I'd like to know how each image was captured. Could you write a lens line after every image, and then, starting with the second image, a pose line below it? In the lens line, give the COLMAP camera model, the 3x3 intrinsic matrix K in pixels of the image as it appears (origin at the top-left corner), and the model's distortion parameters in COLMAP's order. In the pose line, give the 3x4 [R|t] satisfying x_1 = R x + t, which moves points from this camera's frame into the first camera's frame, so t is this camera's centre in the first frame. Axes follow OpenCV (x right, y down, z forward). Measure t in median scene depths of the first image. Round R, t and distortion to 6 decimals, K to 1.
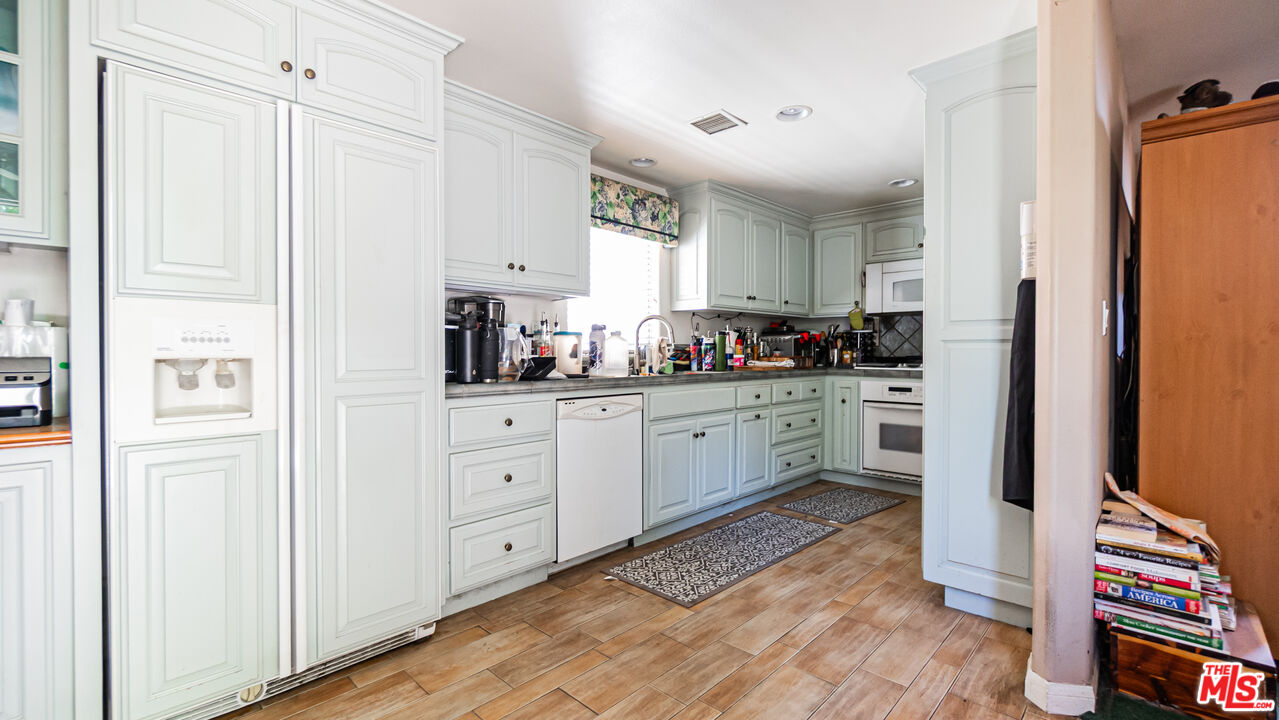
lens RADIAL K [[565.1, 0, 628.9], [0, 565.1, 354.1], [0, 0, 1]] dist [-0.002547, 0.000527]
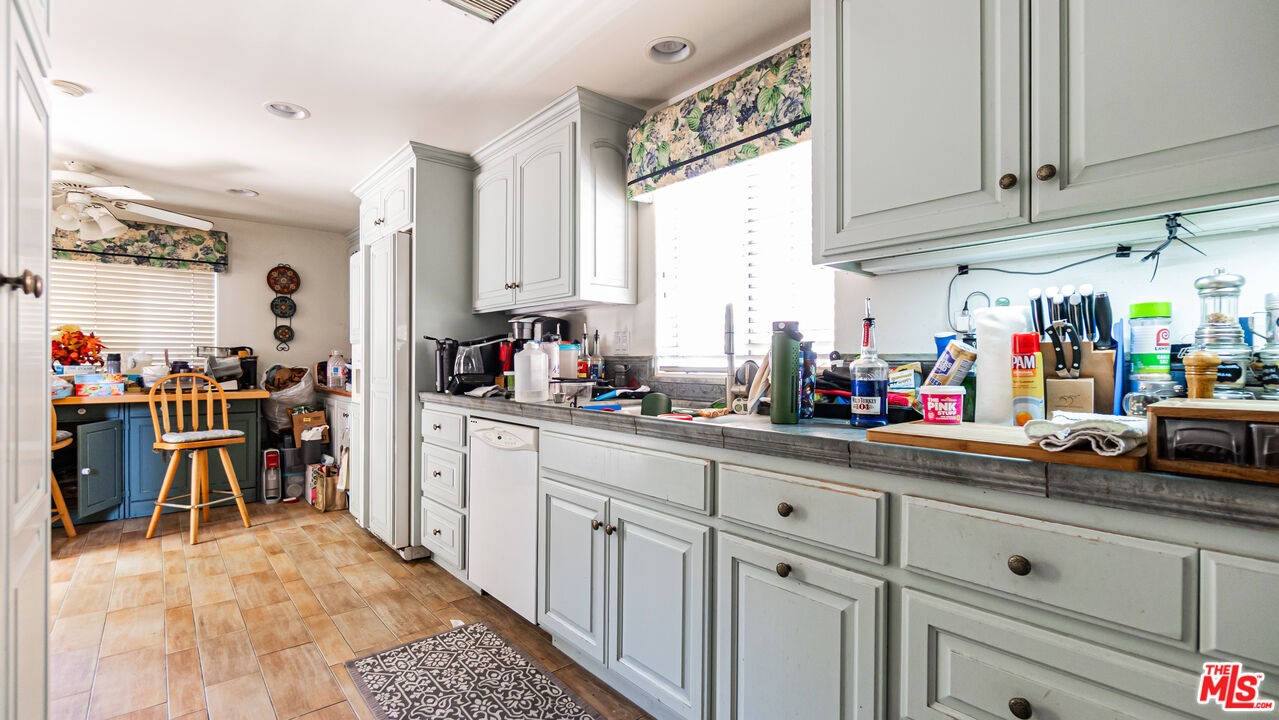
lens RADIAL K [[565.1, 0, 628.3], [0, 565.1, 365.0], [0, 0, 1]] dist [-0.002547, 0.000527]
pose [[-0.109987, -0.000060, -0.993933, 0.743350], [-0.010174, 0.999948, 0.001066, -0.012324], [0.993881, 0.010230, -0.109982, 1.231629]]
